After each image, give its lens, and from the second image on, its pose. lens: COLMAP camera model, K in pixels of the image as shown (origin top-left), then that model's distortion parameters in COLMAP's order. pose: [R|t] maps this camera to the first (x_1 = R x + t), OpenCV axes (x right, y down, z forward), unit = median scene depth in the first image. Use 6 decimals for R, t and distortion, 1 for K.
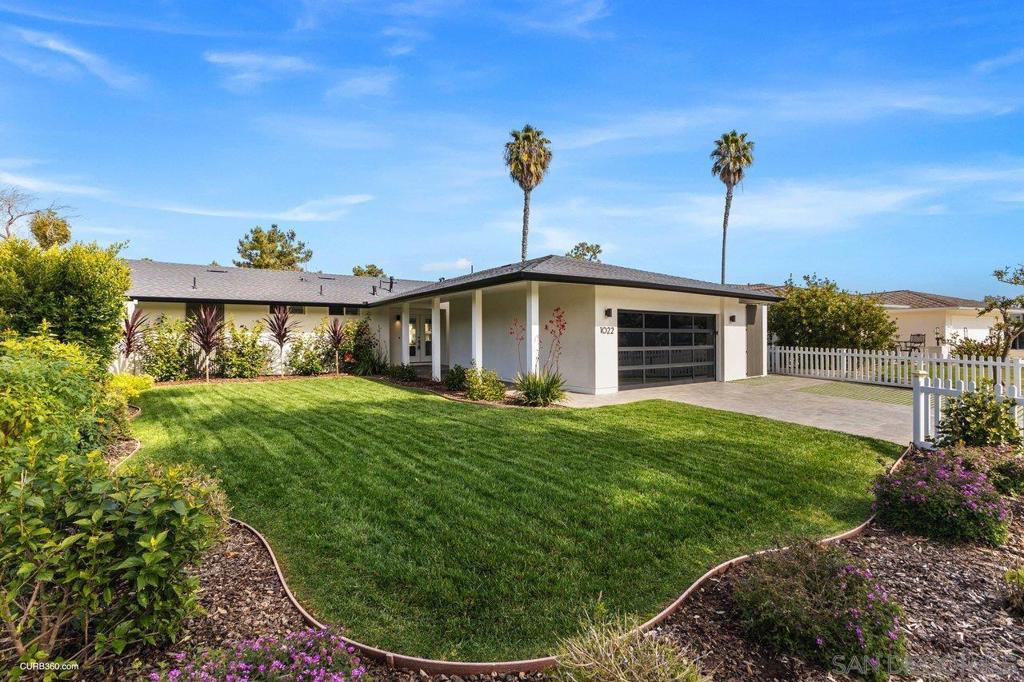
lens RADIAL K [[464.0, 0, 512.0], [0, 464.0, 341.0], [0, 0, 1]] dist [-0.002704, -0.000307]
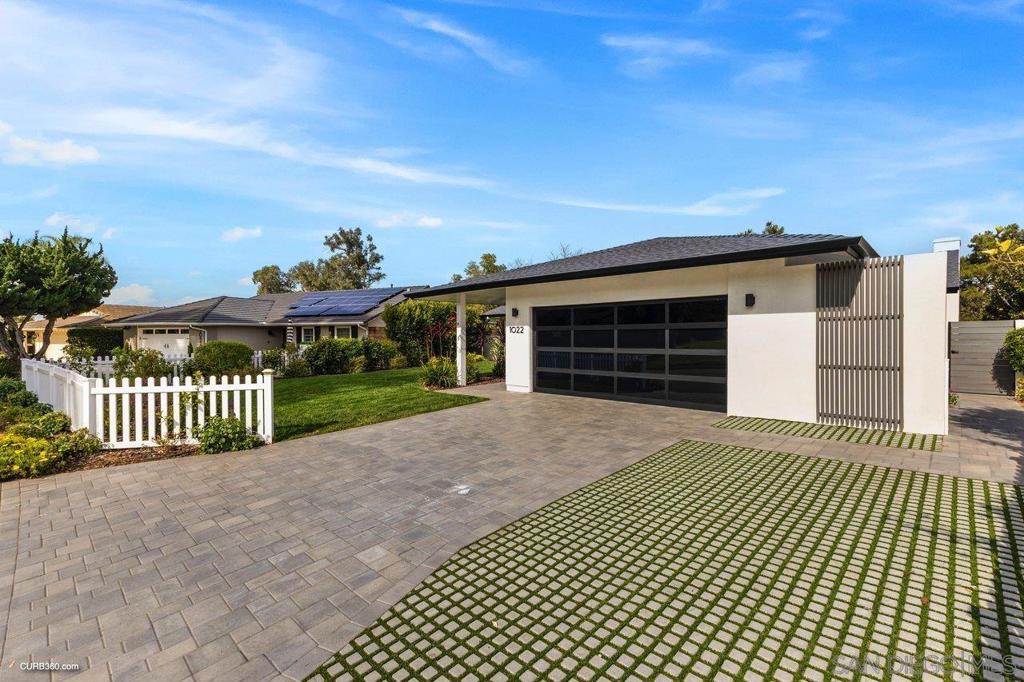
lens RADIAL K [[445.2, 0, 512.0], [0, 445.2, 341.0], [0, 0, 1]] dist [0.001937, 0.000203]
pose [[0.197332, 0.011493, -0.980269, 1.046468], [-0.001478, 0.999934, 0.011426, -0.008251], [0.980336, -0.000806, 0.197336, 0.718391]]
